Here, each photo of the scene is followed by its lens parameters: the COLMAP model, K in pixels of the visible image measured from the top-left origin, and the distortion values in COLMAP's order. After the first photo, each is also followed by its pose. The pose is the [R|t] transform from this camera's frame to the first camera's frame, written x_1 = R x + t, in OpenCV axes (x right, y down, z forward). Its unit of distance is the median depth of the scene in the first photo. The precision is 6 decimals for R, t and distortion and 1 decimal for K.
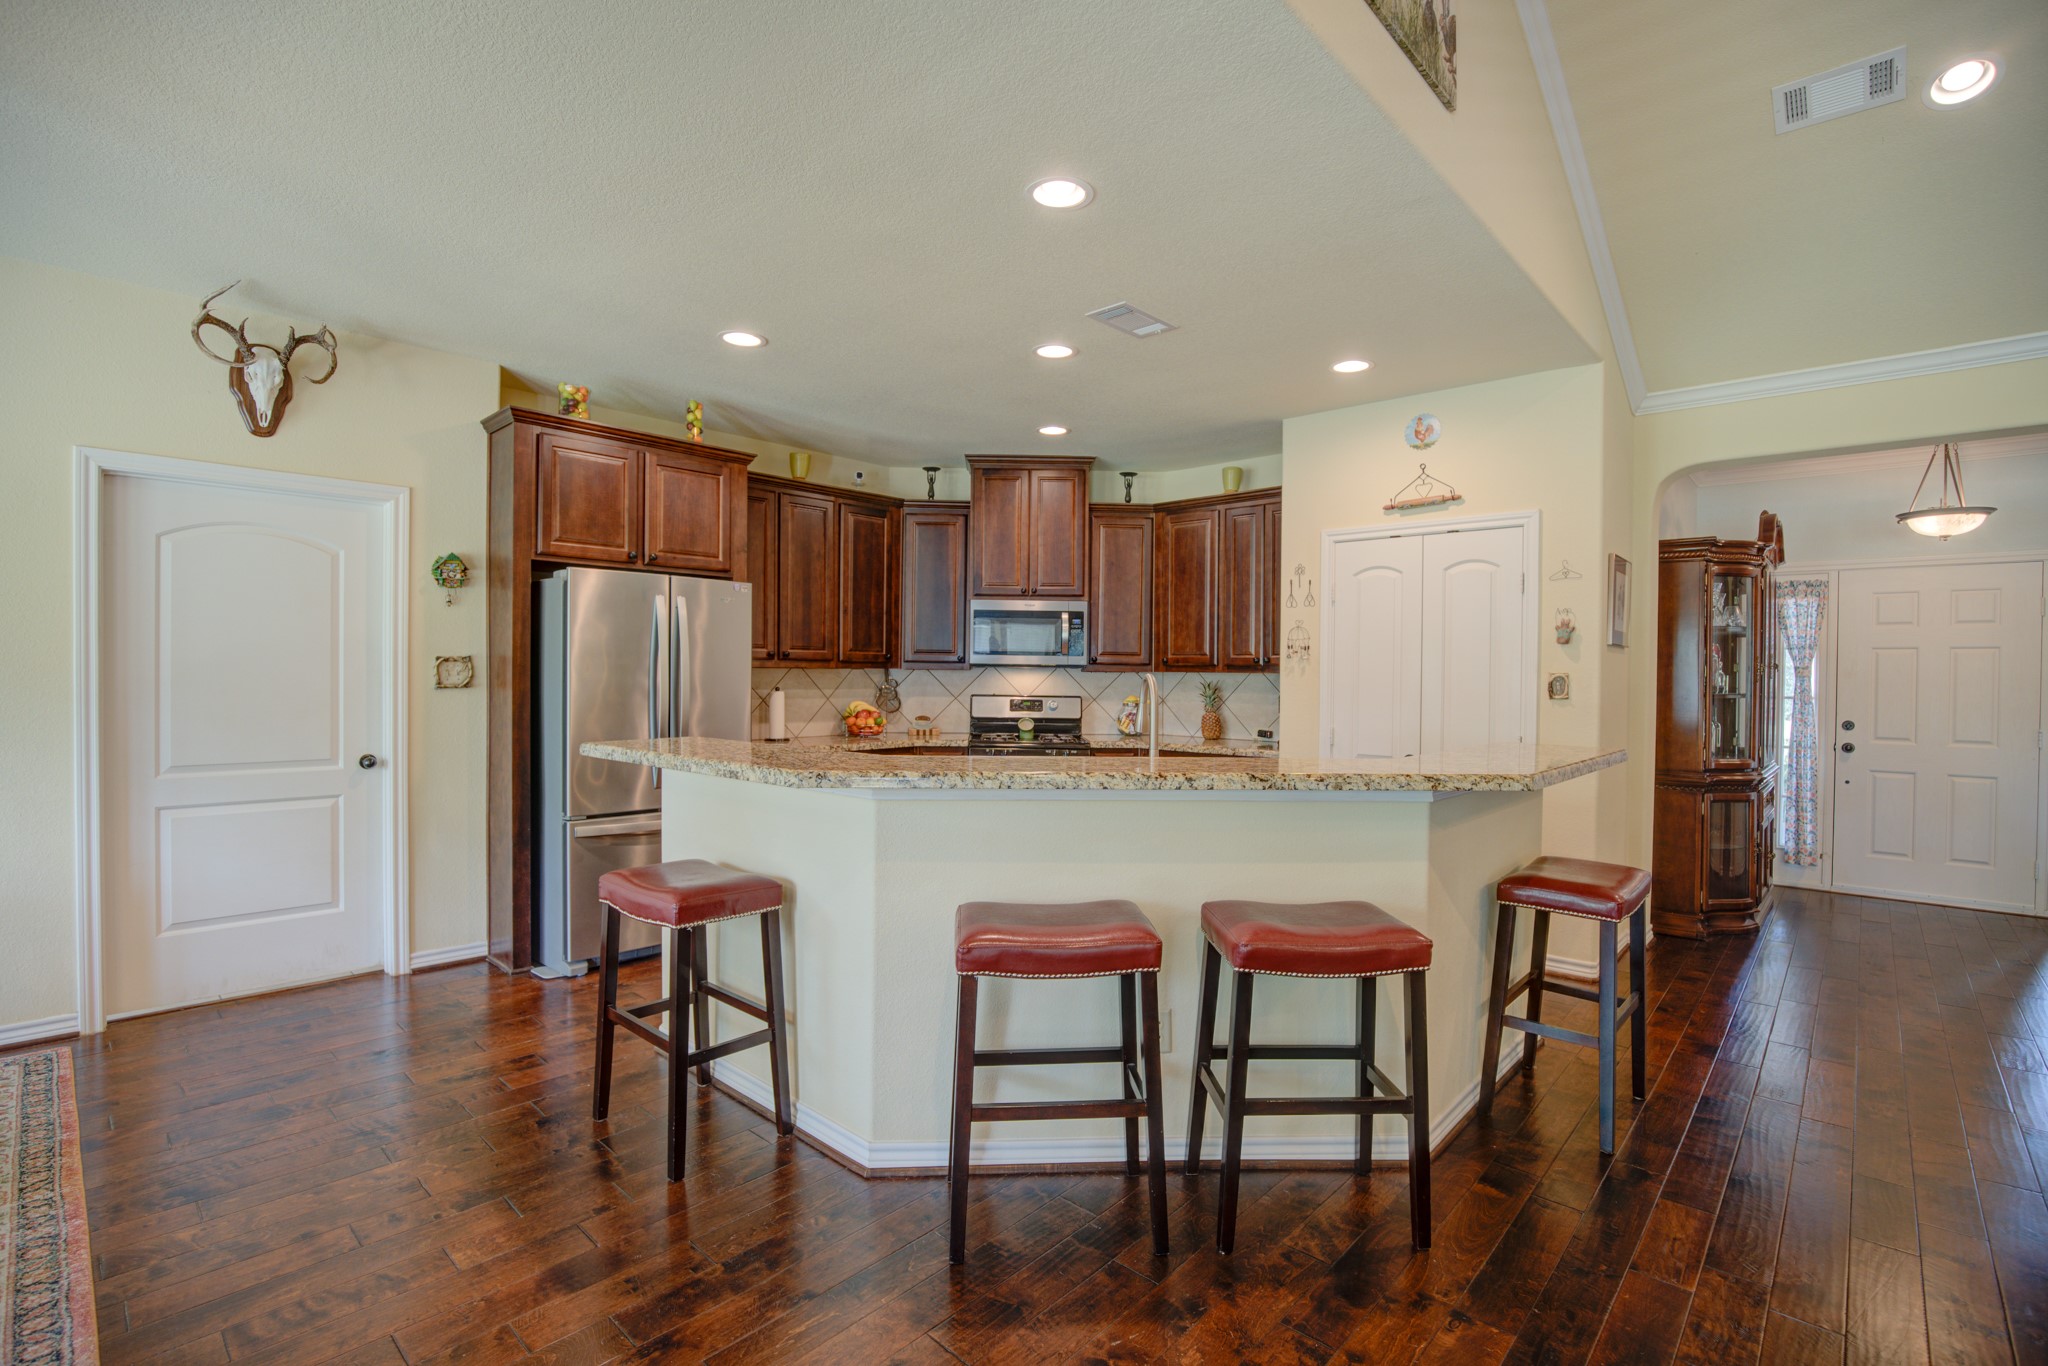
lens RADIAL K [[939.0, 0, 1024.0], [0, 939.0, 683.0], [0, 0, 1]] dist [-0.039775, 0.008894]
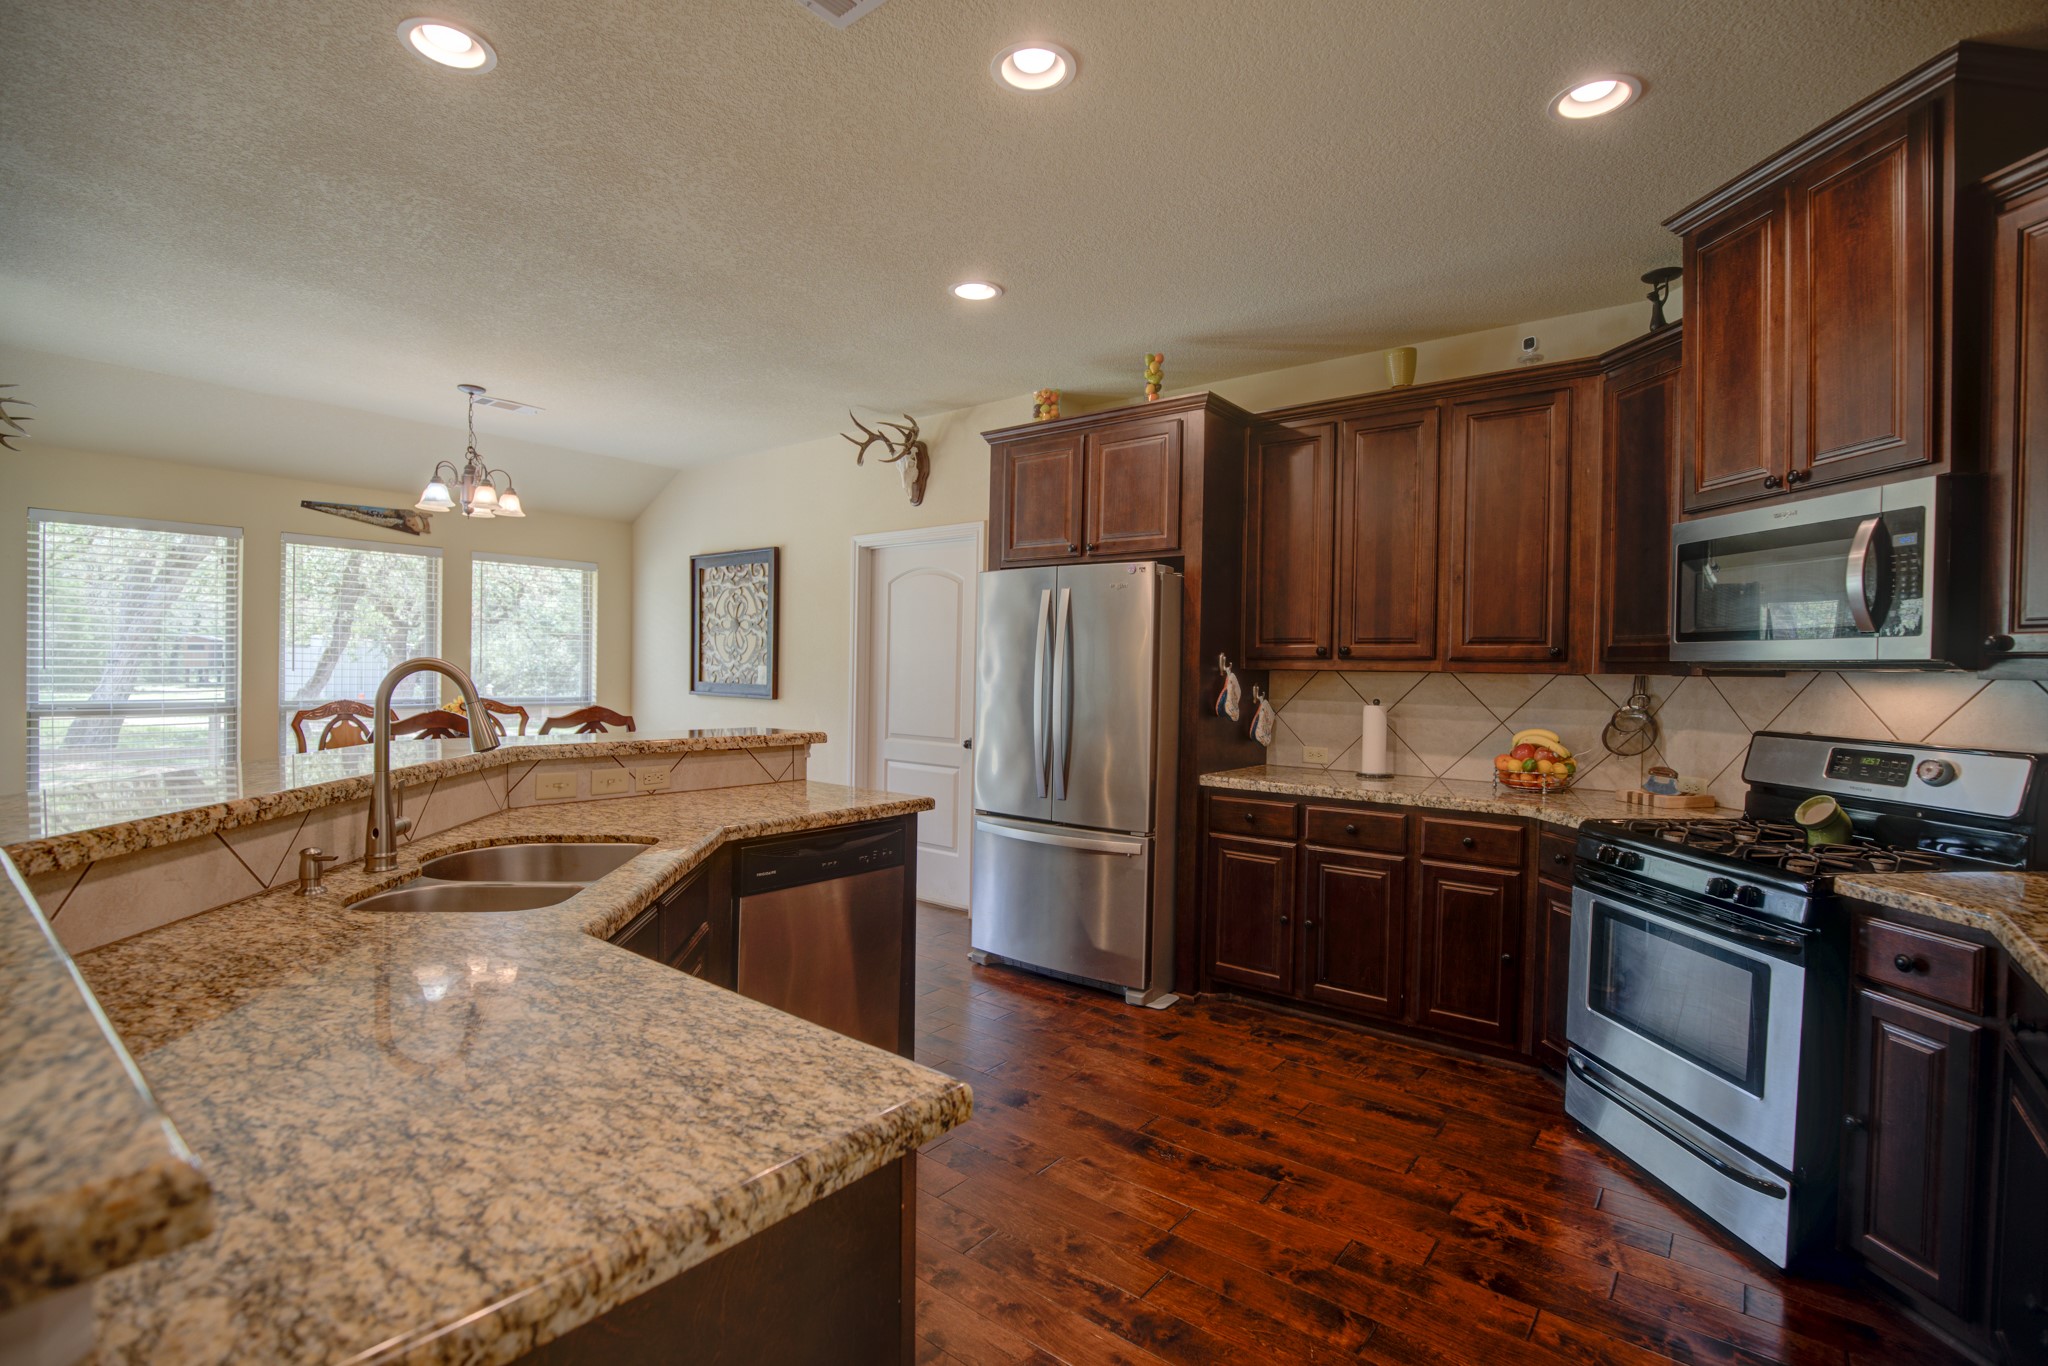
lens RADIAL K [[939.0, 0, 1024.0], [0, 939.0, 683.0], [0, 0, 1]] dist [-0.039775, 0.008894]
pose [[0.070996, 0.005758, -0.997460, 0.498582], [-0.027320, 0.999619, 0.003826, -0.003780], [0.997102, 0.026979, 0.071126, 0.852936]]
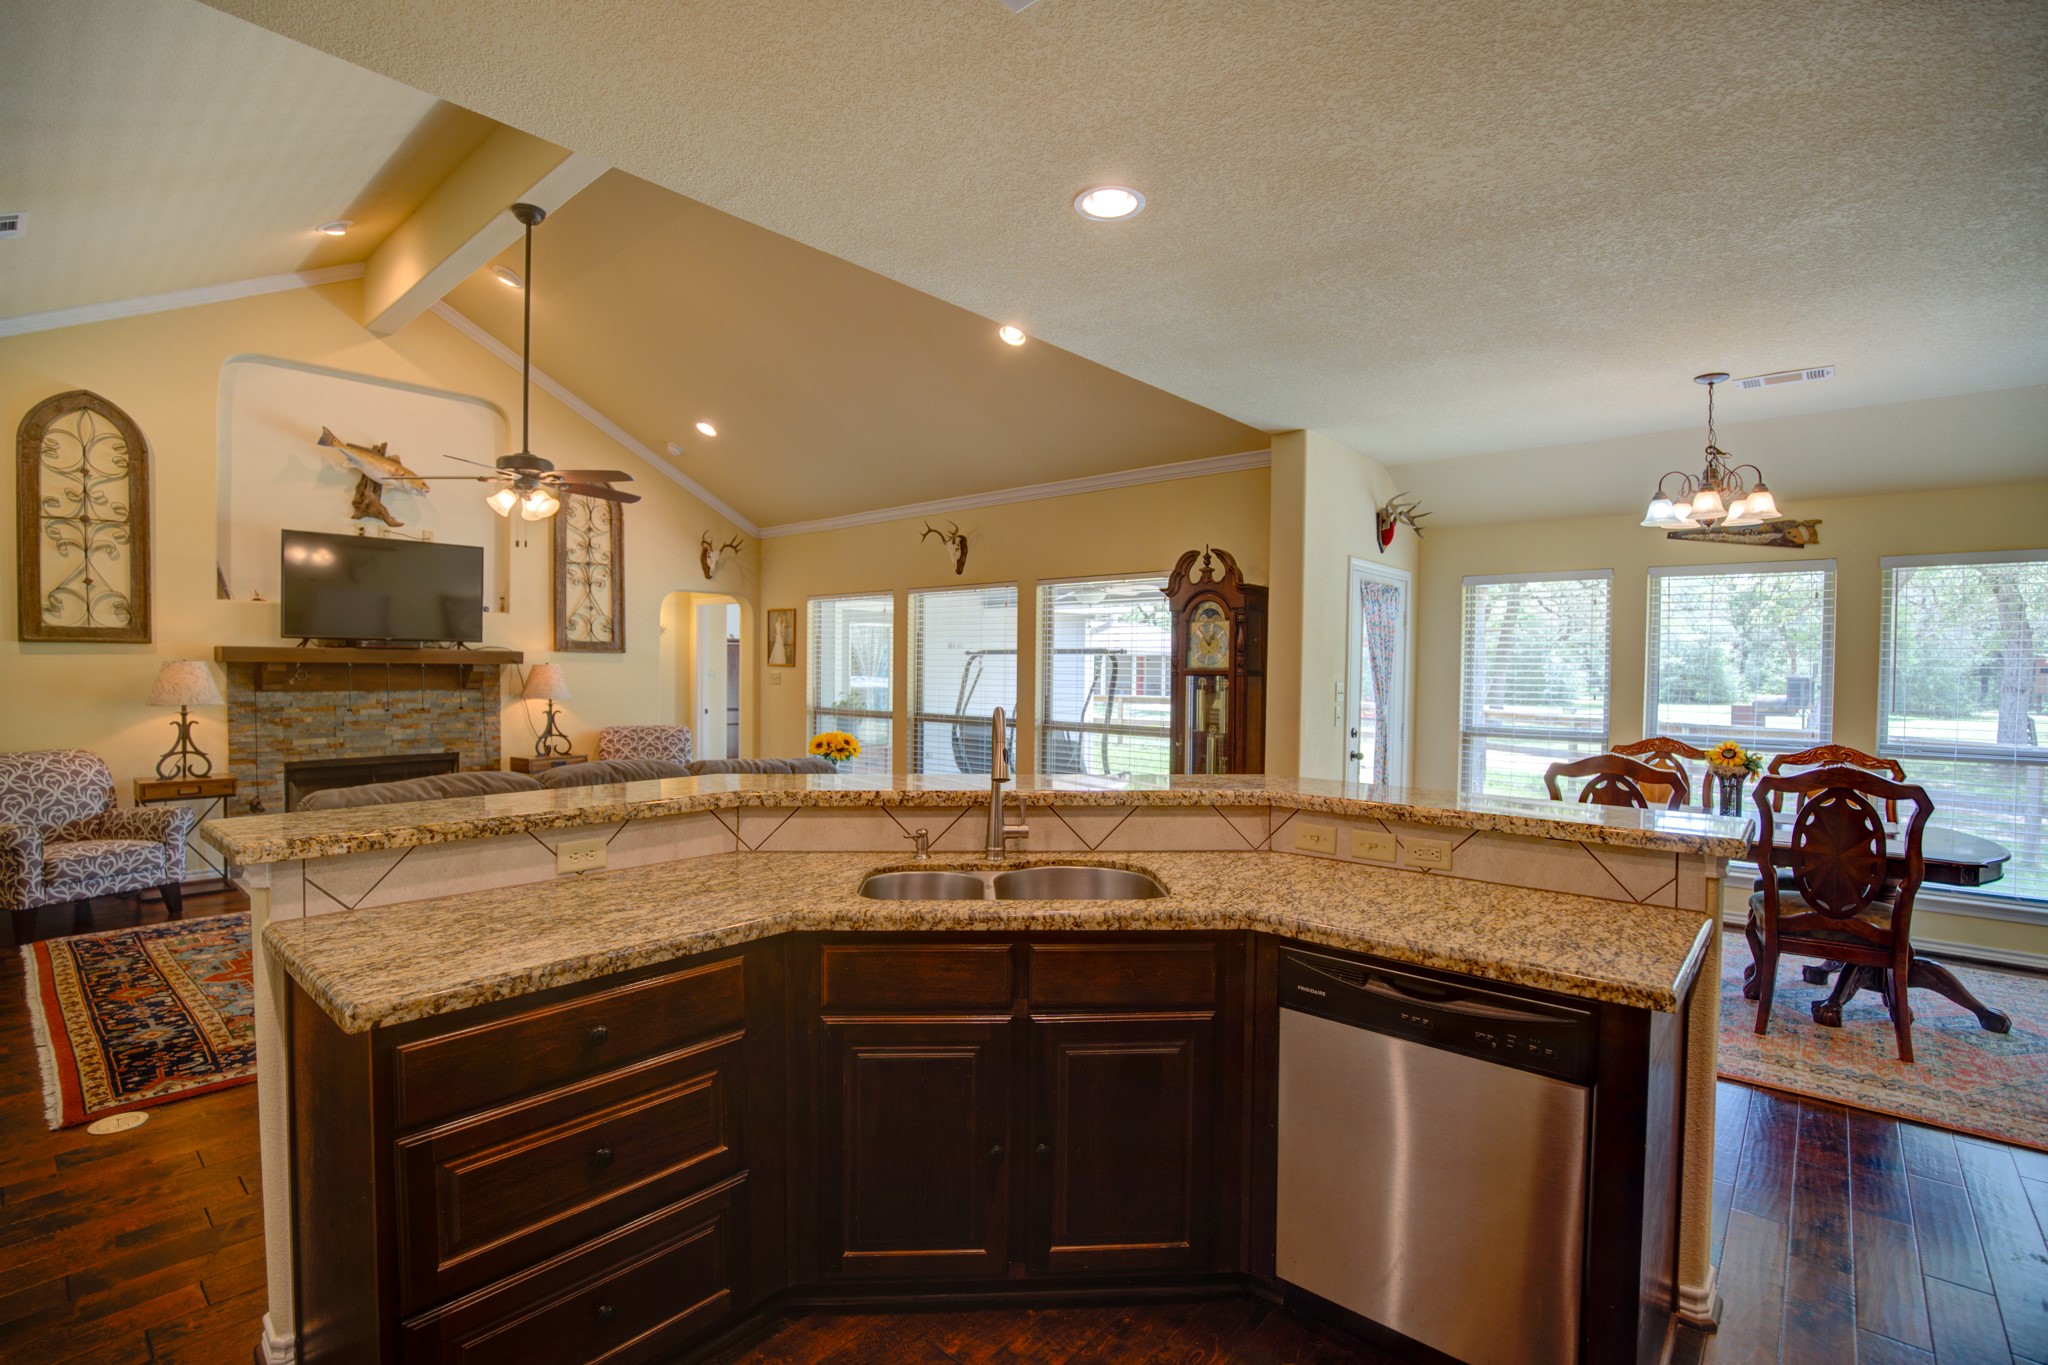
lens RADIAL K [[939.0, 0, 1024.0], [0, 939.0, 682.5], [0, 0, 1]] dist [-0.039775, 0.008894]
pose [[-0.999390, -0.019063, -0.029255, 0.089593], [-0.019878, 0.999415, 0.027840, -0.035452], [0.028707, 0.028405, -0.999184, 1.160720]]
